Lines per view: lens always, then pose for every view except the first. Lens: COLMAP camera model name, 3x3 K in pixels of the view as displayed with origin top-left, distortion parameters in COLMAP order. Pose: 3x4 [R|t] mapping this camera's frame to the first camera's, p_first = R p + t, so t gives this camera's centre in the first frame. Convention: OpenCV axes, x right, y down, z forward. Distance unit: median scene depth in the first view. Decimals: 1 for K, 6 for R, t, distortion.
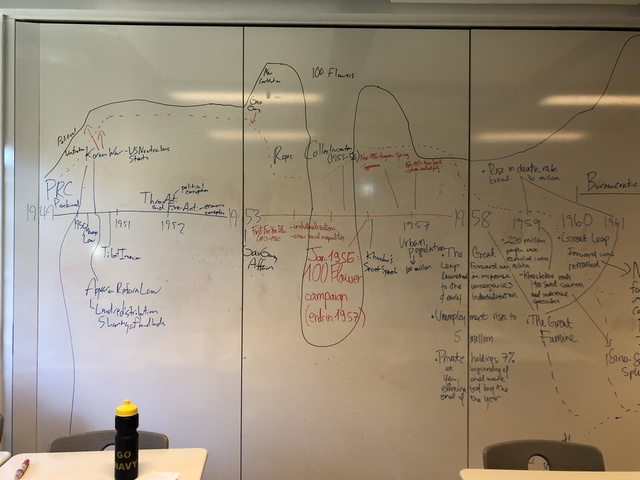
lens RADIAL K [[528.1, 0, 320.0], [0, 528.1, 240.0], [0, 0, 1]] dist [0.065033, -0.090333]
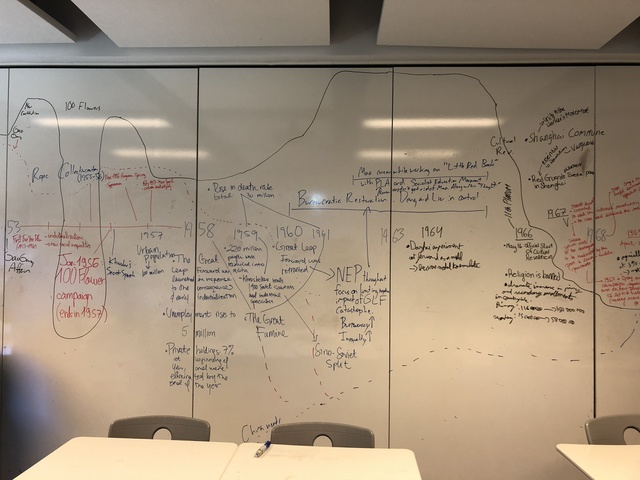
lens RADIAL K [[511.5, 0, 320.0], [0, 511.5, 240.0], [0, 0, 1]] dist [0.074652, -0.096619]
pose [[0.997683, 0.004325, -0.067892, 0.628598], [-0.005458, 0.999849, -0.016516, -0.000635], [0.067811, 0.016849, 0.997556, -0.105731]]
